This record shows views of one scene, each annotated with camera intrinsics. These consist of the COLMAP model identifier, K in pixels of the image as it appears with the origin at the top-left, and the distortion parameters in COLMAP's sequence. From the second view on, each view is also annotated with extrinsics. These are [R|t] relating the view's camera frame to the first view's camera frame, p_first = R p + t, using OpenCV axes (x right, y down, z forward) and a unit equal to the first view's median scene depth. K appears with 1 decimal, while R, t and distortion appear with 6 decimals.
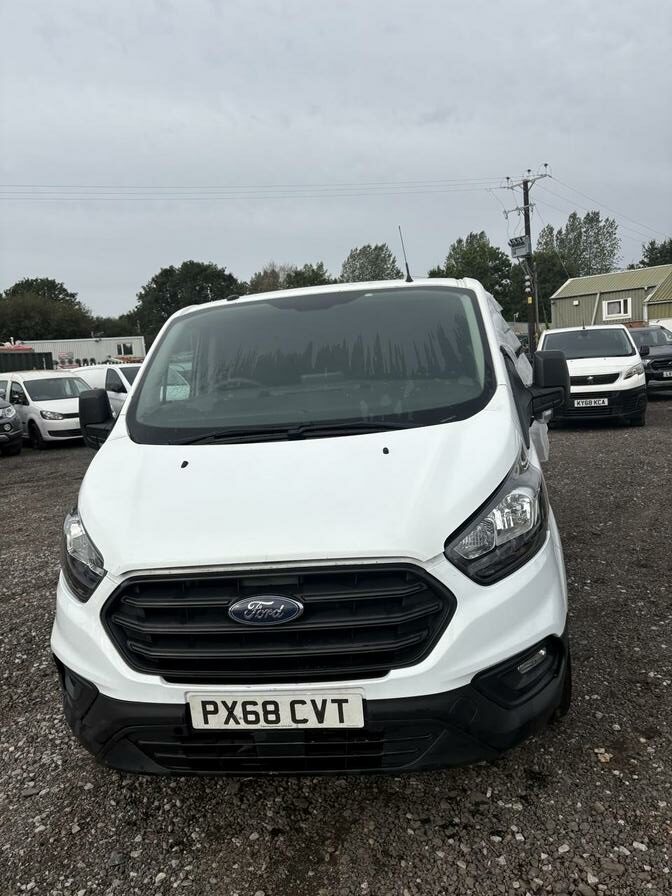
lens RADIAL K [[678.5, 0, 336.0], [0, 678.5, 448.0], [0, 0, 1]] dist [0.006852, 0.007288]
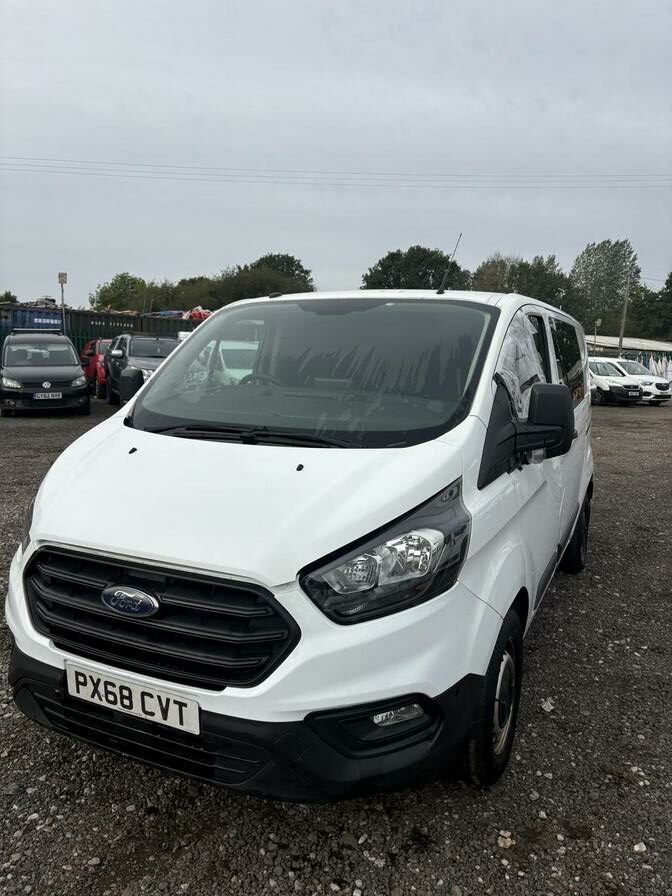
lens RADIAL K [[678.5, 0, 335.9], [0, 678.5, 440.1], [0, 0, 1]] dist [0.005520, -0.004238]
pose [[0.943687, 0.142811, -0.298429, 0.420380], [-0.140364, 0.989653, 0.029734, -0.073889], [0.299587, 0.013829, 0.953969, 0.079242]]
